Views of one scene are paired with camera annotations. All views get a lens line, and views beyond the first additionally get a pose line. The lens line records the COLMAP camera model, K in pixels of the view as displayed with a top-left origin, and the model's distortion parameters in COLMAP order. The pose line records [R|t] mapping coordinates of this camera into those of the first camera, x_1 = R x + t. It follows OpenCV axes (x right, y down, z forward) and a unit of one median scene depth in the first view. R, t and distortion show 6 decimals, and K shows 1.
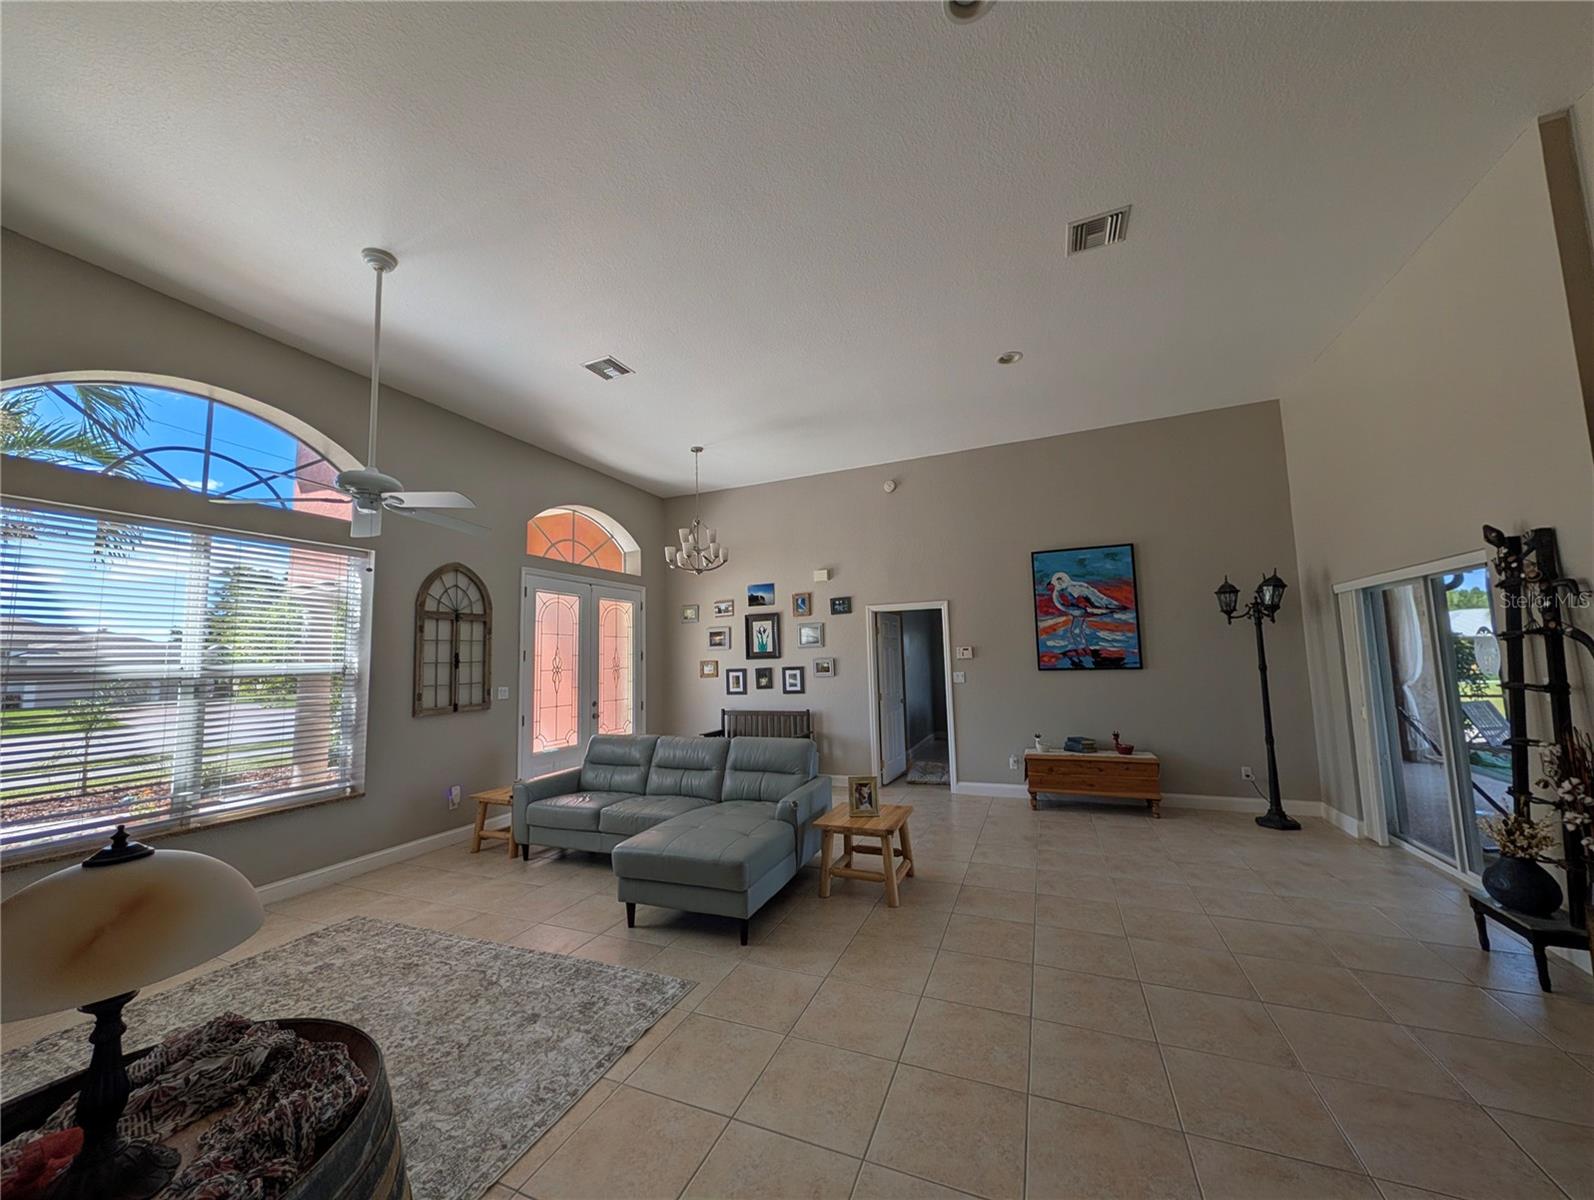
lens RADIAL K [[580.4, 0, 794.8], [0, 580.4, 604.0], [0, 0, 1]] dist [-0.000257, -0.000188]
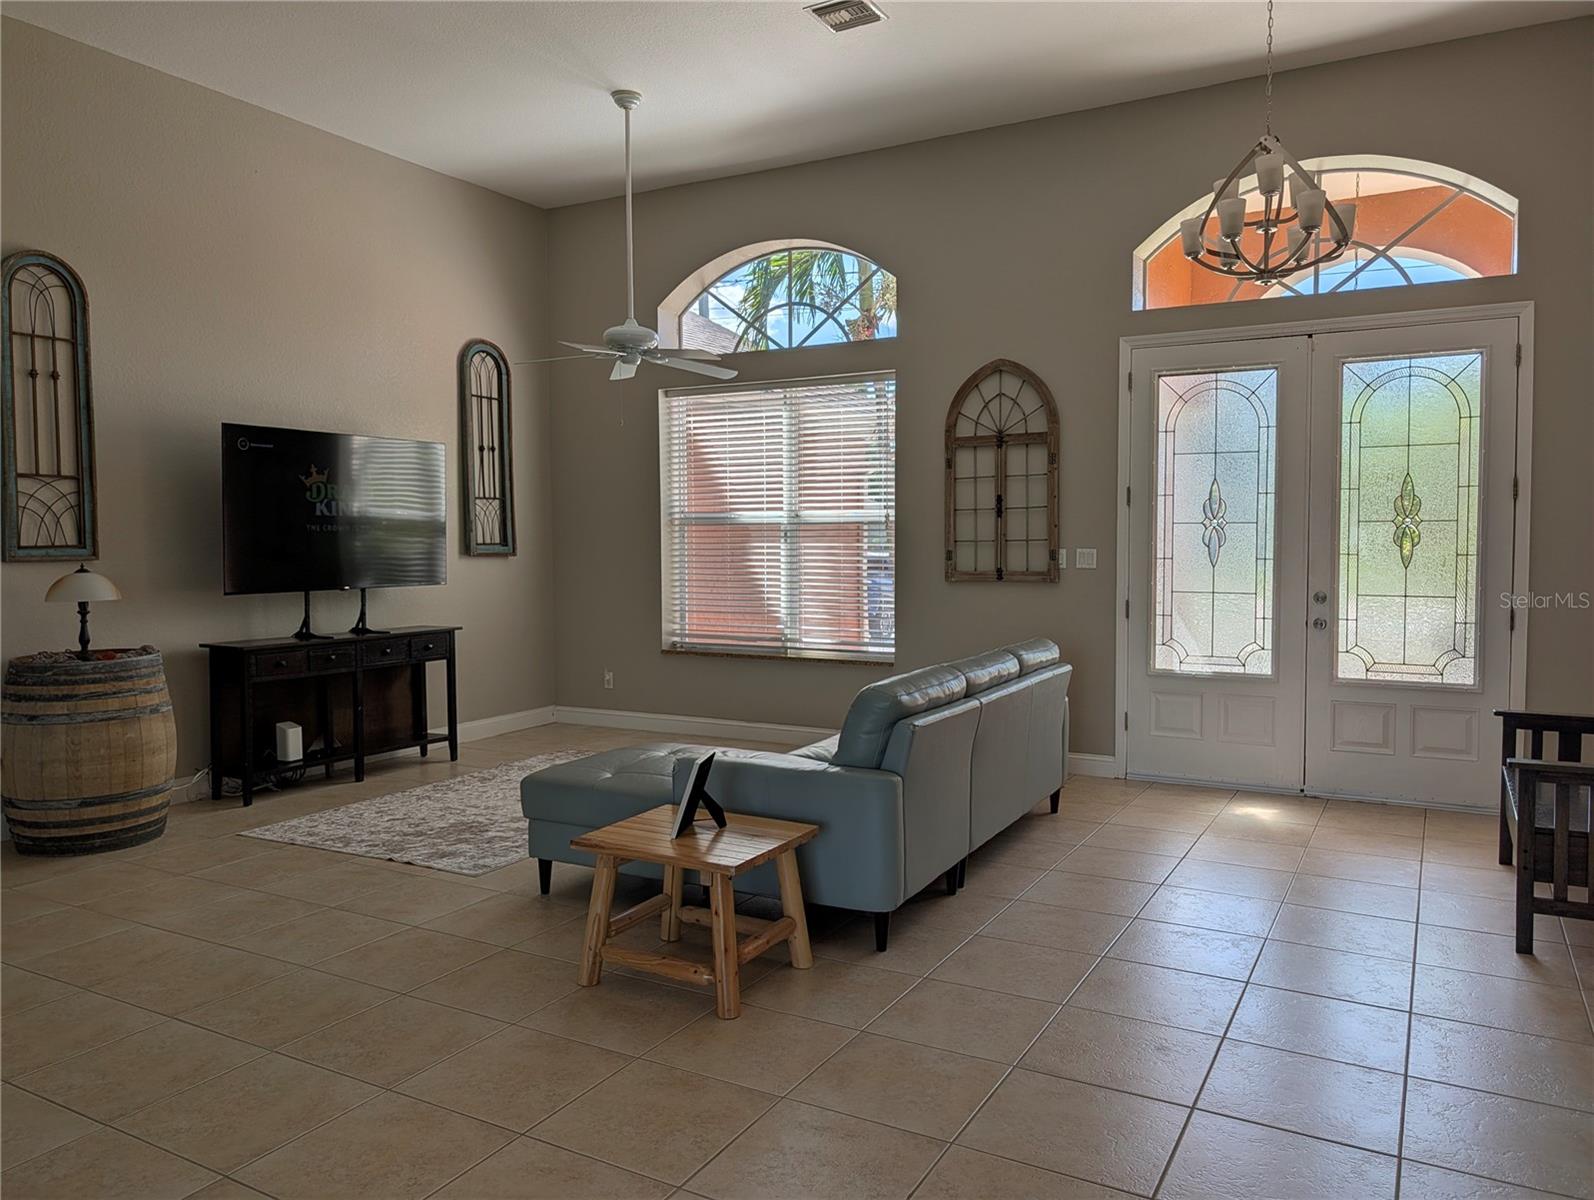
lens RADIAL K [[1150.1, 0, 797.0], [0, 1150.1, 600.0], [0, 0, 1]] dist [0.000628, -0.005725]
pose [[-0.115902, 0.089570, -0.989214, 0.781387], [0.109669, 0.990990, 0.076882, 0.076283], [0.987188, -0.099575, -0.124680, 0.914501]]
